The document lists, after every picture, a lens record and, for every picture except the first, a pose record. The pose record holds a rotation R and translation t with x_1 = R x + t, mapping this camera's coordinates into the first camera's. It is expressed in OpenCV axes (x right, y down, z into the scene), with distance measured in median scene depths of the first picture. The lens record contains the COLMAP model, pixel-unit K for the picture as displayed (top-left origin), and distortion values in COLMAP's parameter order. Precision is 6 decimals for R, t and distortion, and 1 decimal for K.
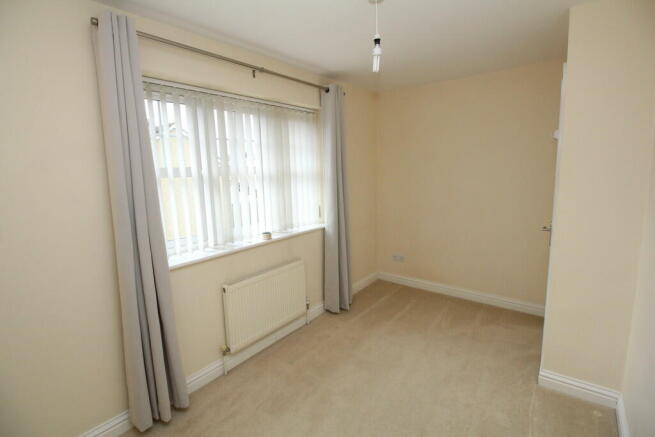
lens RADIAL K [[303.1, 0, 325.6], [0, 303.1, 208.7], [0, 0, 1]] dist [-0.014060, -0.000473]
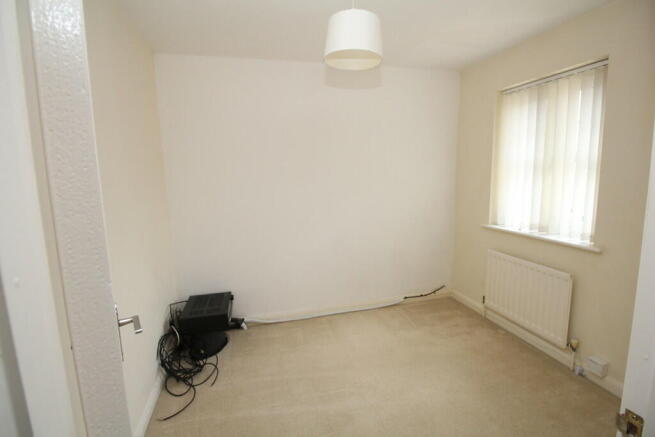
lens RADIAL K [[303.1, 0, 325.6], [0, 303.1, 208.7], [0, 0, 1]] dist [-0.014060, -0.000473]
pose [[-0.583770, 0.154608, -0.797062, 0.948013], [-0.052751, 0.972406, 0.227255, -0.148886], [0.810203, 0.174711, -0.559506, 1.012038]]
